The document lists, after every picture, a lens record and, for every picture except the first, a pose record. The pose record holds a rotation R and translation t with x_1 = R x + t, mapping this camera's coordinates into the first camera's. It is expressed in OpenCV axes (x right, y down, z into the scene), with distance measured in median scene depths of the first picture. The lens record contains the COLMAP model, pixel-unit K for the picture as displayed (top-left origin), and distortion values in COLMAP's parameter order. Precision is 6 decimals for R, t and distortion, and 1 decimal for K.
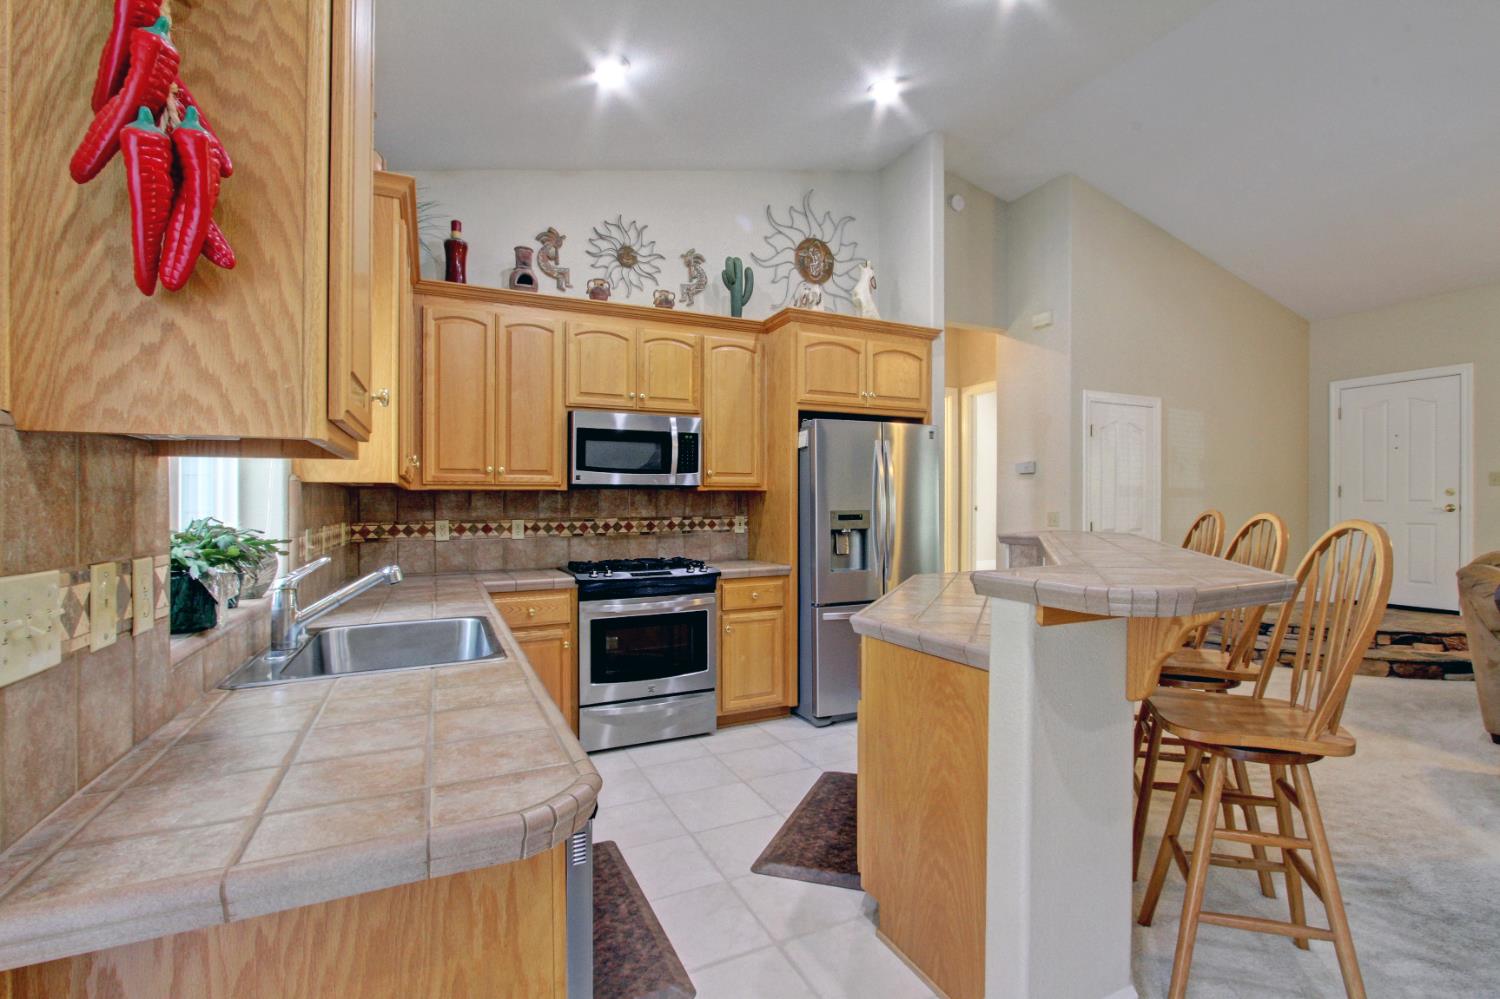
lens RADIAL K [[697.1, 0, 800.7], [0, 697.1, 509.9], [0, 0, 1]] dist [-0.010301, 0.001183]
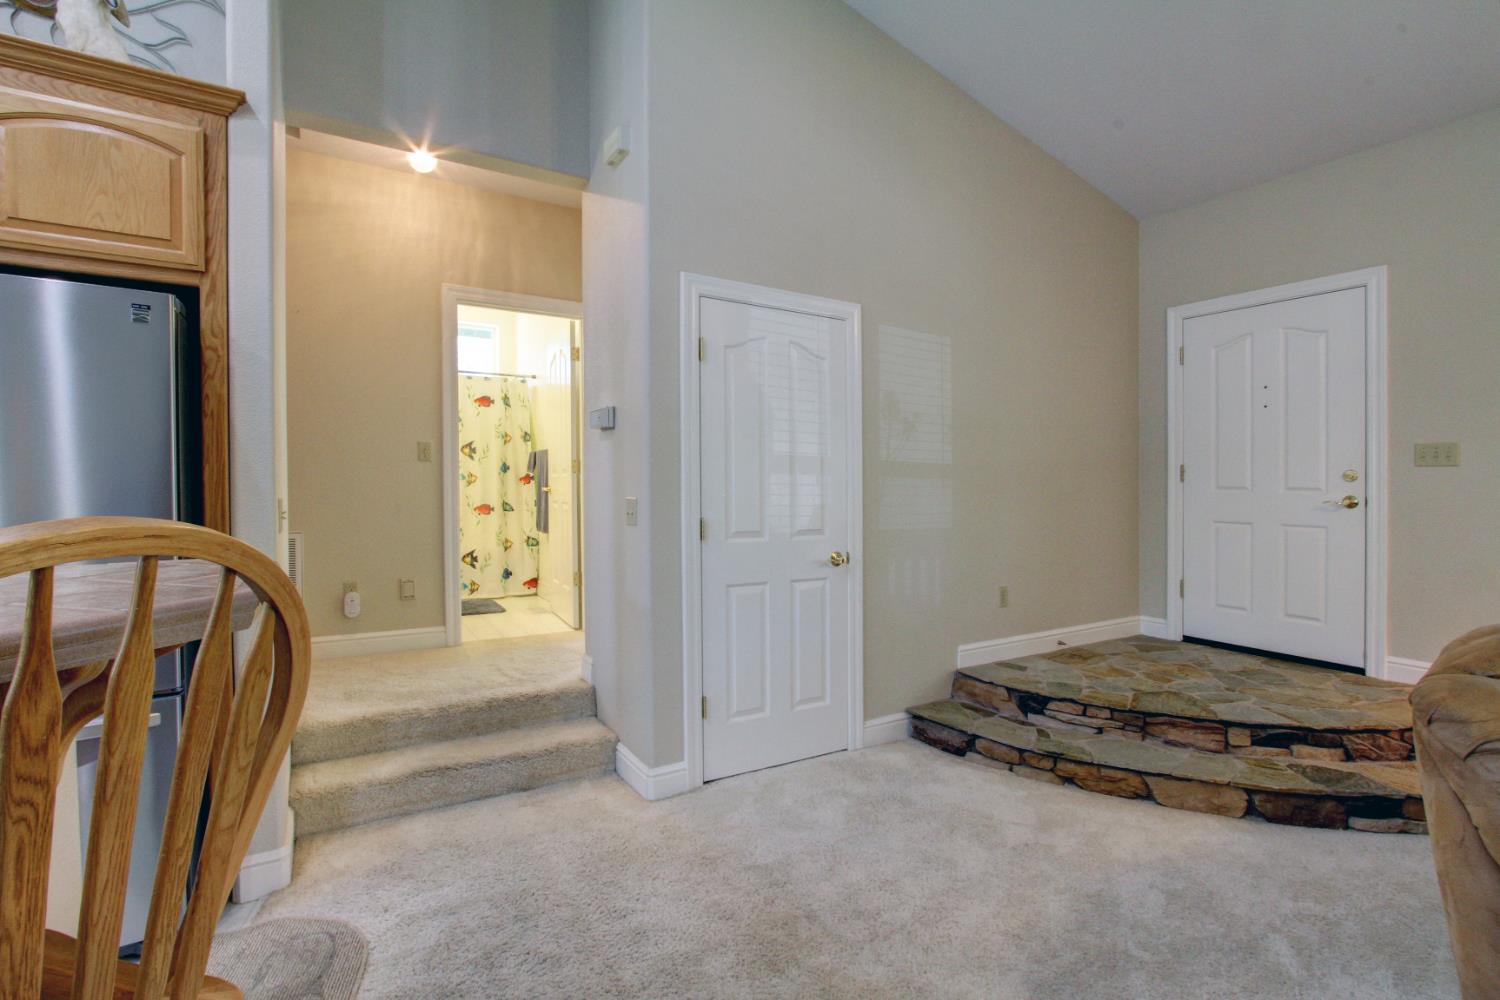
lens RADIAL K [[655.5, 0, 746.1], [0, 655.5, 486.9], [0, 0, 1]] dist [-0.010056, 0.000056]
pose [[0.999653, 0.011152, 0.023875, 0.431177], [-0.010777, 0.999817, -0.015793, -0.001168], [-0.024047, 0.015530, 0.999590, 0.483529]]
